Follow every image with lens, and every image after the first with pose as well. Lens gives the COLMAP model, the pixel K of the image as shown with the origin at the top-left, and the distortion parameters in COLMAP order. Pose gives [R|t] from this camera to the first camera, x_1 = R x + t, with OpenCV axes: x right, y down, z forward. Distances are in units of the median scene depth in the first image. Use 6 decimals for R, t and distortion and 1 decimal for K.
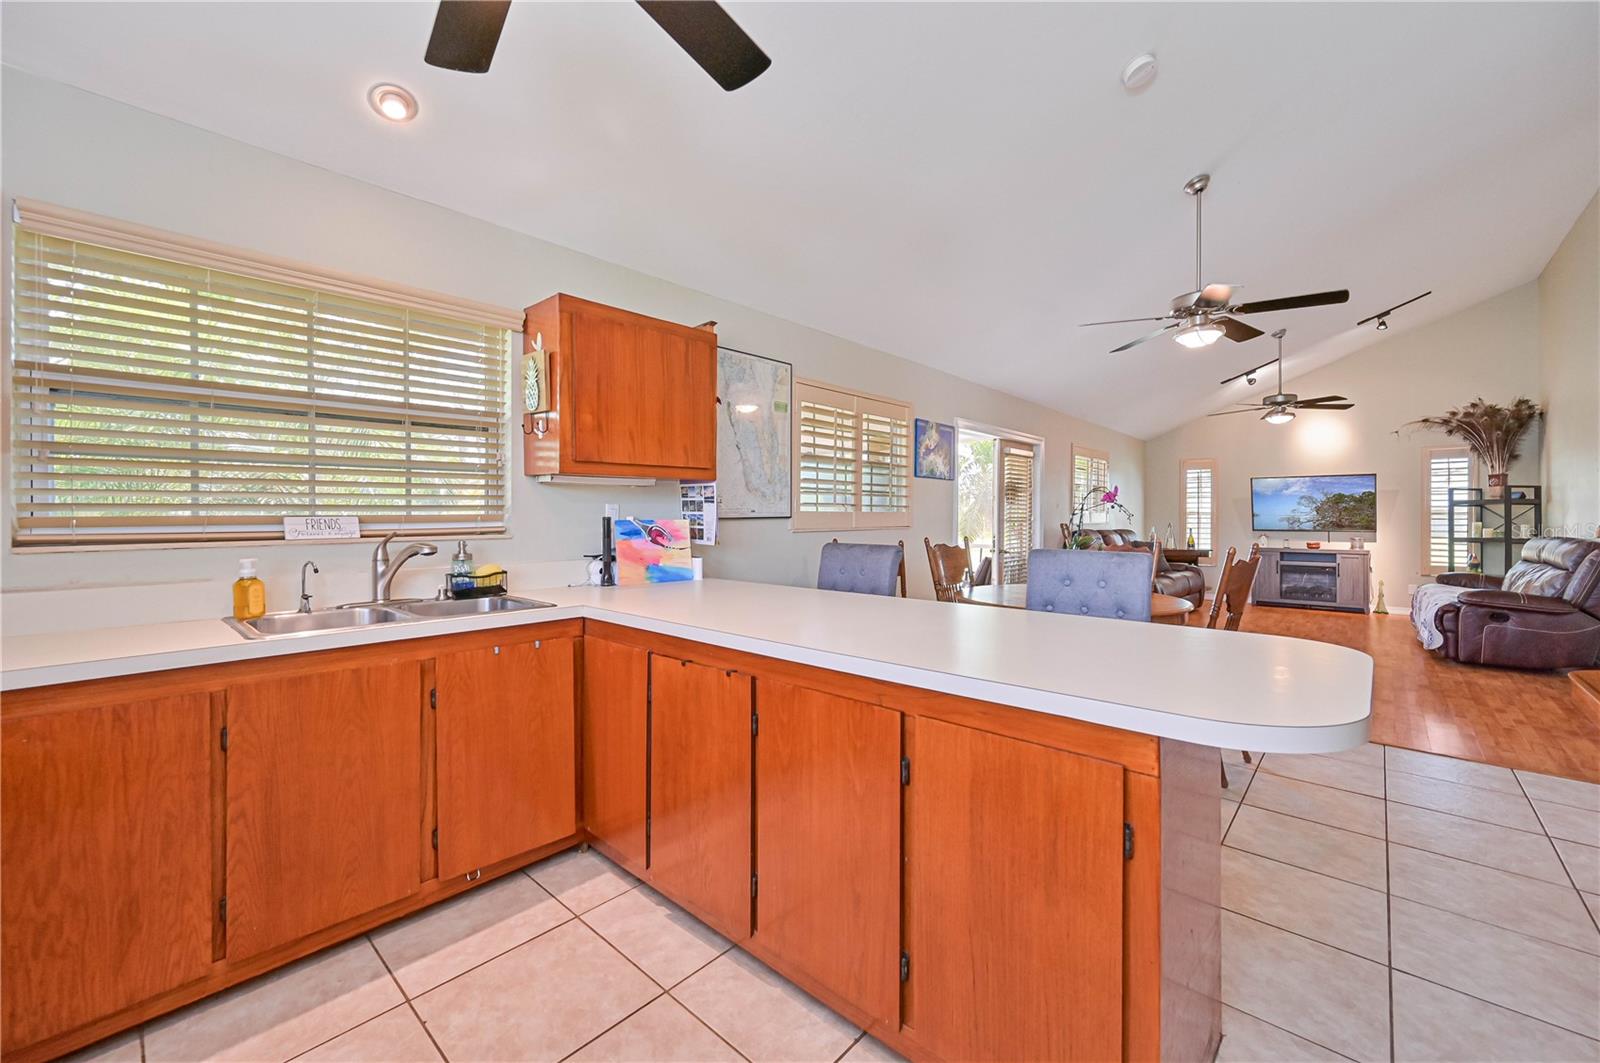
lens RADIAL K [[637.0, 0, 800.7], [0, 637.0, 518.9], [0, 0, 1]] dist [-0.000970, 0.000147]
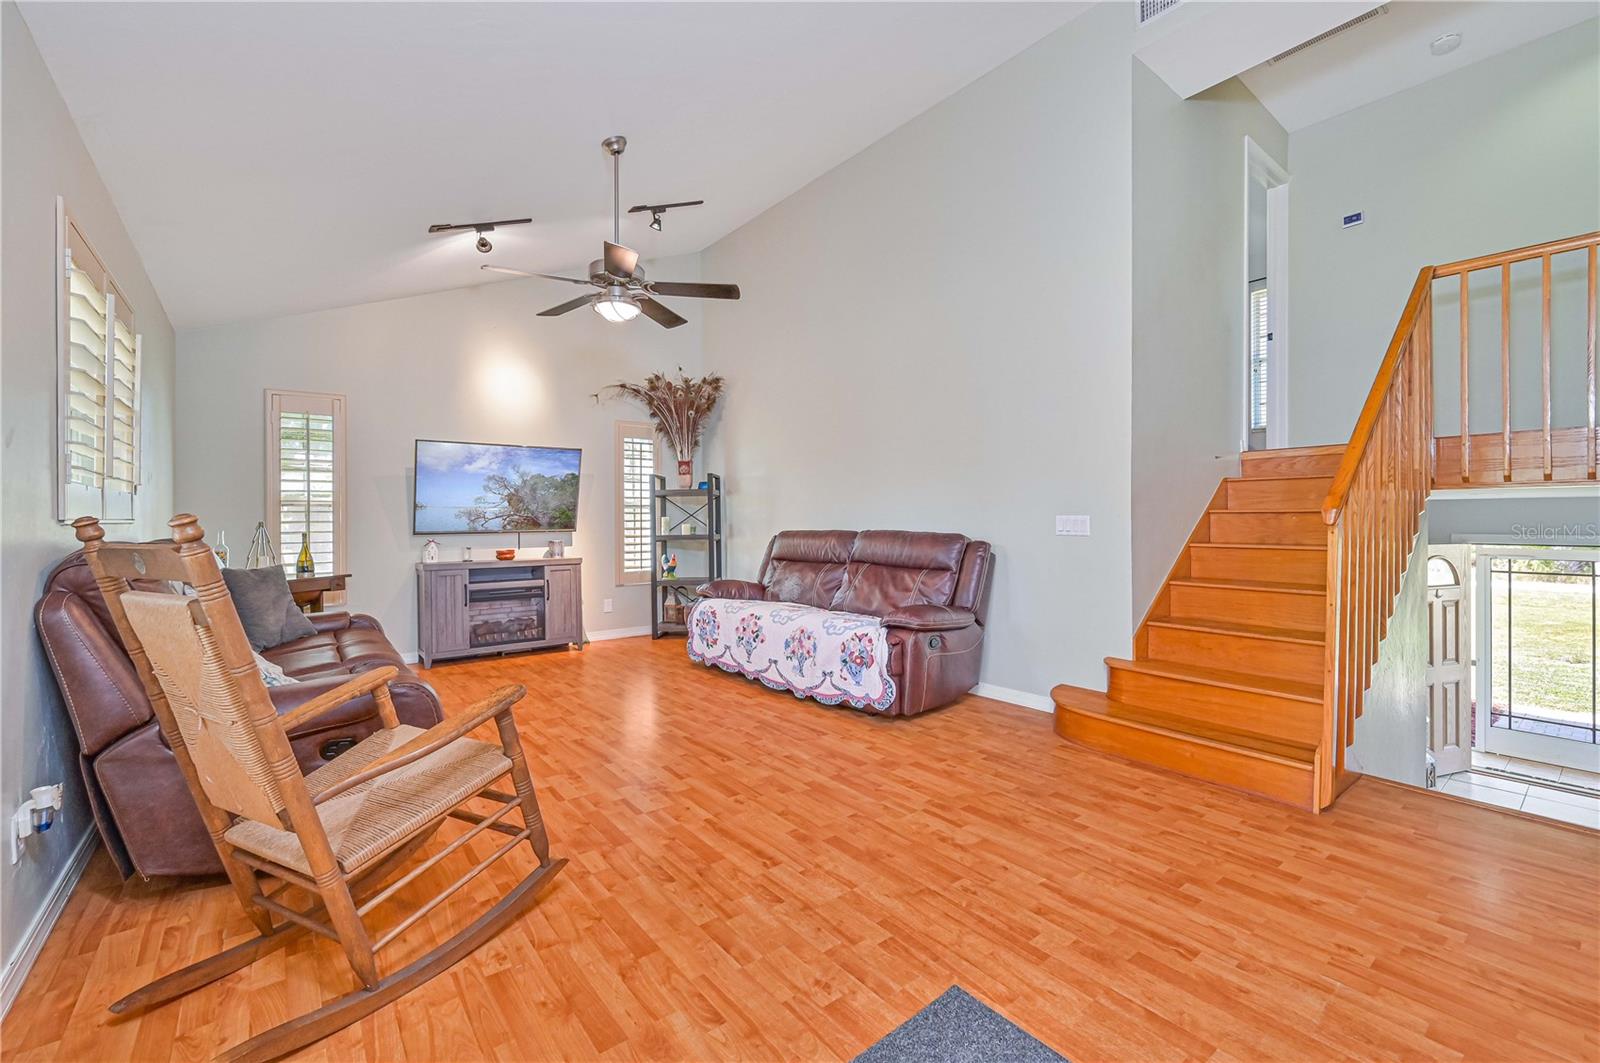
lens RADIAL K [[670.8, 0, 806.5], [0, 670.8, 518.3], [0, 0, 1]] dist [-0.000043, 0.000361]
pose [[0.155668, -0.001511, 0.987808, 0.303050], [0.007704, 0.999970, 0.000316, 0.011812], [-0.987779, 0.007561, 0.155675, 0.954267]]
